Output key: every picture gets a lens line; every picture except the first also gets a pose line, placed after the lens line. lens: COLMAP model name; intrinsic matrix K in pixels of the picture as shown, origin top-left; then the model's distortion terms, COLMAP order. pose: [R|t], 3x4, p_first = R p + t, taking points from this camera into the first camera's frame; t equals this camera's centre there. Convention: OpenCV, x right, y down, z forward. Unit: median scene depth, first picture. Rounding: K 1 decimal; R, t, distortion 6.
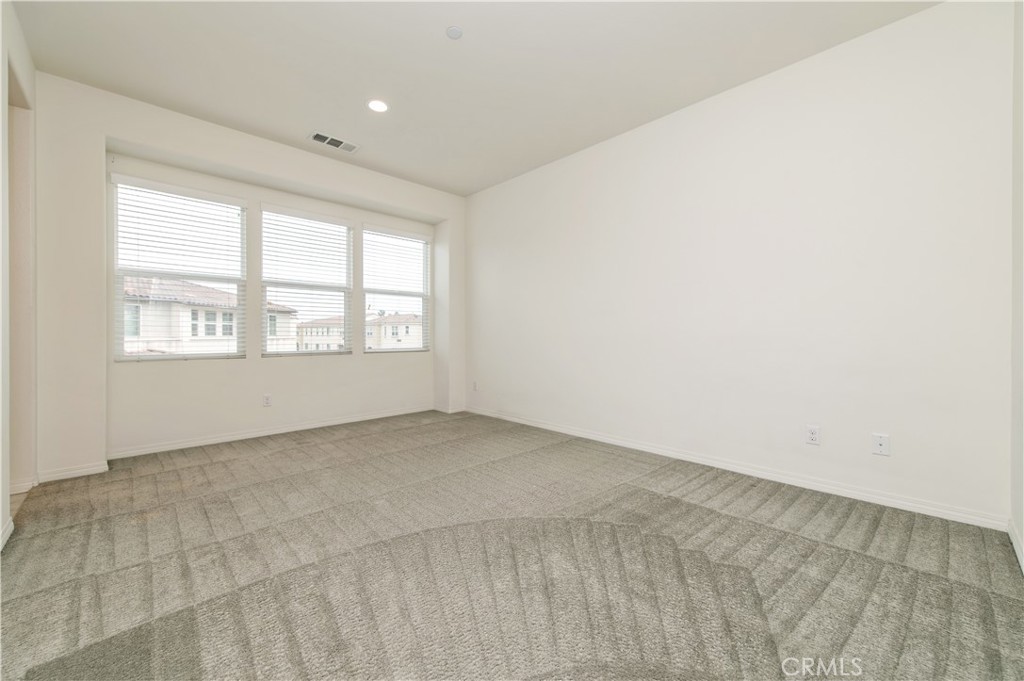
lens RADIAL K [[398.8, 0, 510.8], [0, 398.8, 336.8], [0, 0, 1]] dist [0.001003, -0.000050]
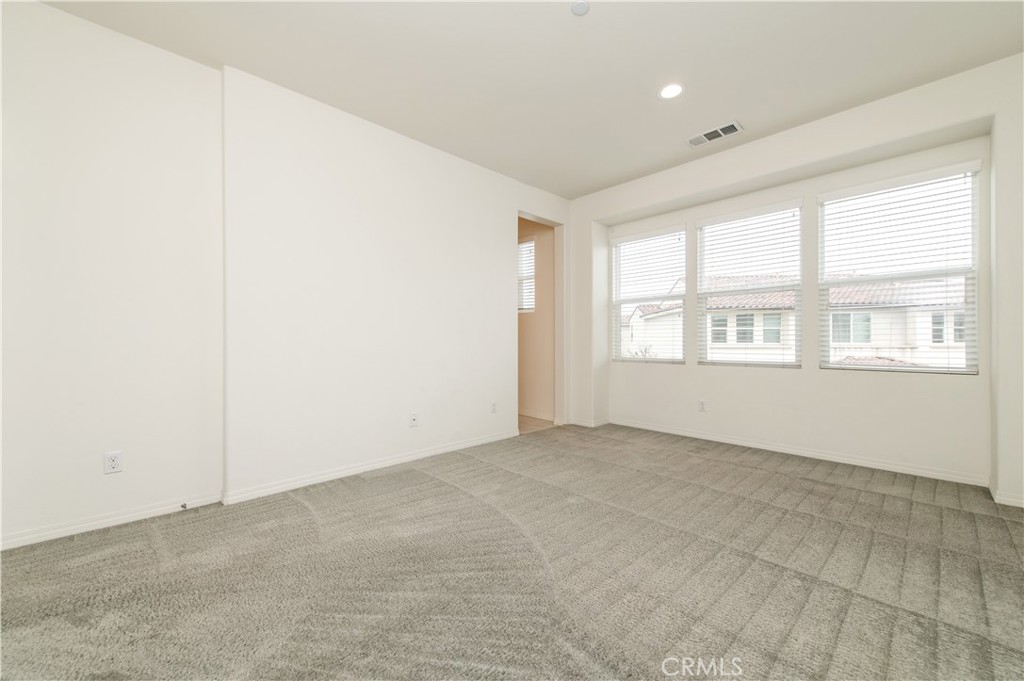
lens RADIAL K [[400.3, 0, 512.0], [0, 400.3, 340.5], [0, 0, 1]] dist [0.010606, -0.000450]
pose [[-0.010395, -0.004248, -0.999937, 0.387255], [-0.004436, 0.999981, -0.004202, -0.005683], [0.999936, 0.004392, -0.010413, 0.435442]]
